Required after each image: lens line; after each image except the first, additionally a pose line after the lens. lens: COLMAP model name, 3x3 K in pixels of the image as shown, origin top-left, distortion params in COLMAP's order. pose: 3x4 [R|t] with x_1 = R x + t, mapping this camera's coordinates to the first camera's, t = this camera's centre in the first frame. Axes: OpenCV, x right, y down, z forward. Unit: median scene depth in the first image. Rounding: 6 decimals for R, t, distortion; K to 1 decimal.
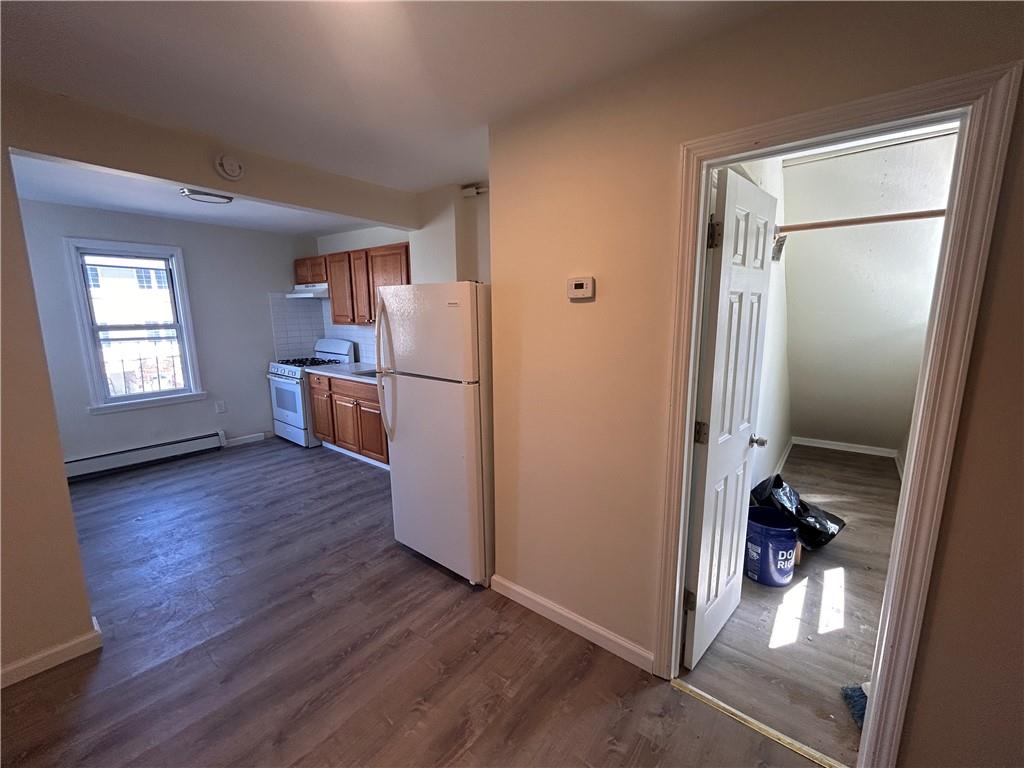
lens RADIAL K [[414.6, 0, 509.8], [0, 414.6, 382.7], [0, 0, 1]] dist [-0.000880, 0.001912]
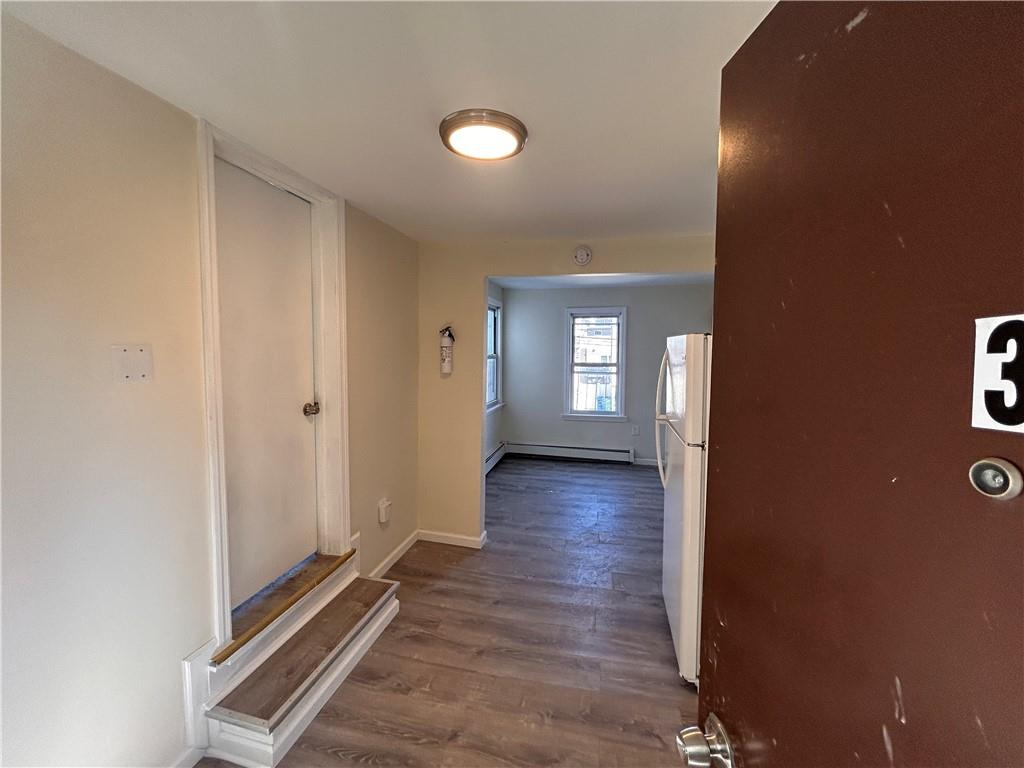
lens RADIAL K [[414.6, 0, 516.5], [0, 414.6, 383.5], [0, 0, 1]] dist [-0.000880, 0.001912]
pose [[0.444655, 0.081049, -0.892027, 0.255538], [-0.160966, 0.986915, 0.009433, -0.037259], [0.881120, 0.139391, 0.451883, 0.116425]]
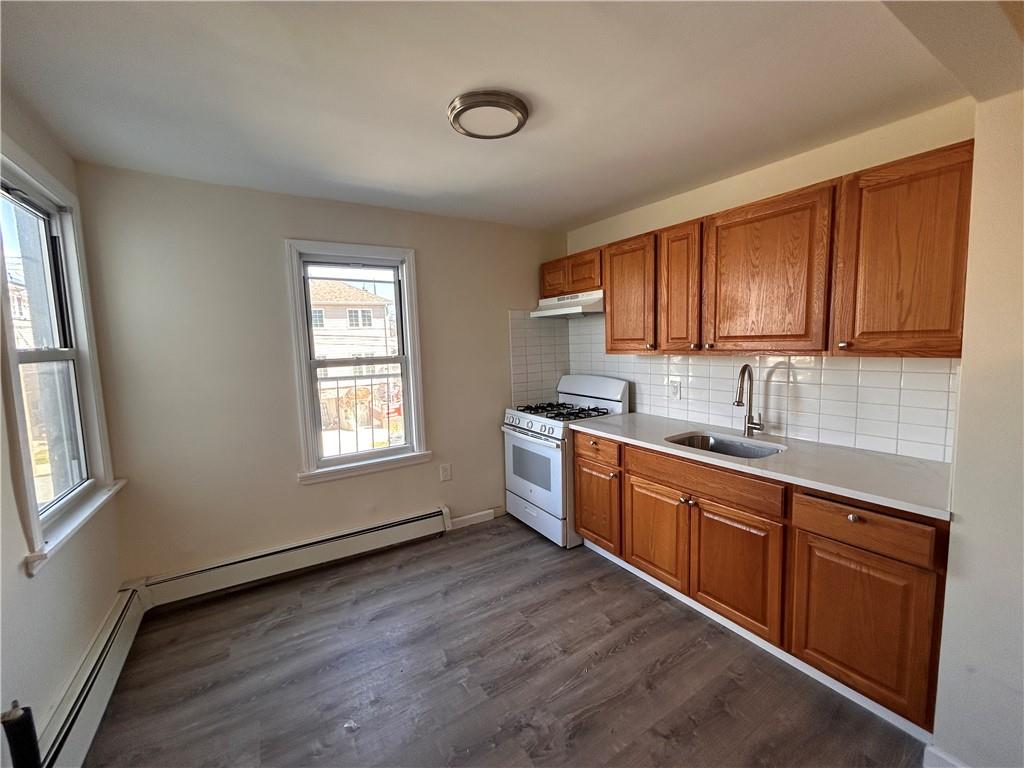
lens RADIAL K [[414.6, 0, 512.3], [0, 414.6, 382.7], [0, 0, 1]] dist [-0.000880, 0.001912]
pose [[0.941335, 0.009012, -0.337352, -0.383281], [-0.032084, 0.997505, -0.062879, -0.057349], [0.335944, 0.070014, 0.939276, 0.394509]]
